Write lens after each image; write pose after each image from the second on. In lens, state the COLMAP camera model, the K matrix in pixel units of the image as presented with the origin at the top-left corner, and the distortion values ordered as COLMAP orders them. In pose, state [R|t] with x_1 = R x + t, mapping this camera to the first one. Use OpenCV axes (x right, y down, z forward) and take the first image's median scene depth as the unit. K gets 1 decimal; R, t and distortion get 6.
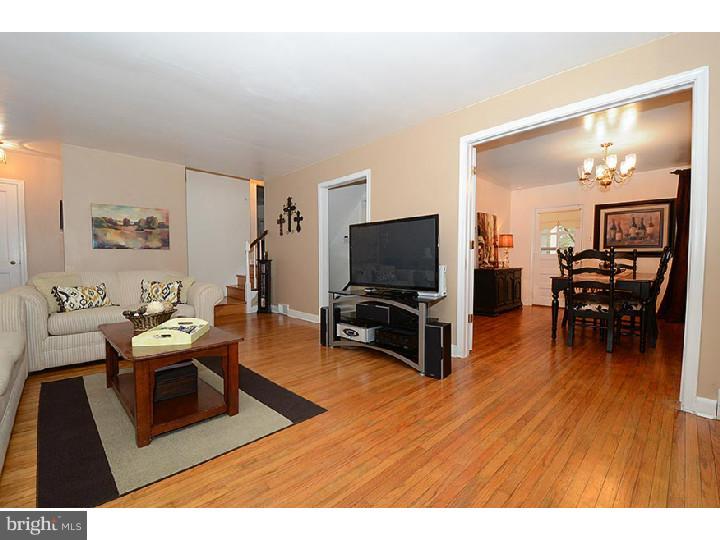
lens RADIAL K [[317.0, 0, 361.8], [0, 317.0, 275.0], [0, 0, 1]] dist [-0.001868, -0.000738]
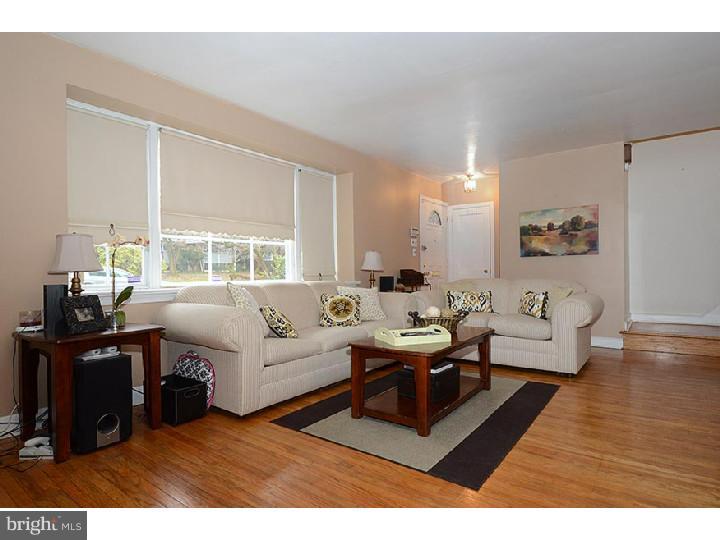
lens RADIAL K [[388.5, 0, 361.5], [0, 388.5, 292.5], [0, 0, 1]] dist [-0.000129, -0.000117]
pose [[0.144865, 0.051338, -0.988119, 0.319401], [-0.034391, 0.998311, 0.046826, -0.009850], [0.988854, 0.027199, 0.146386, 0.310582]]
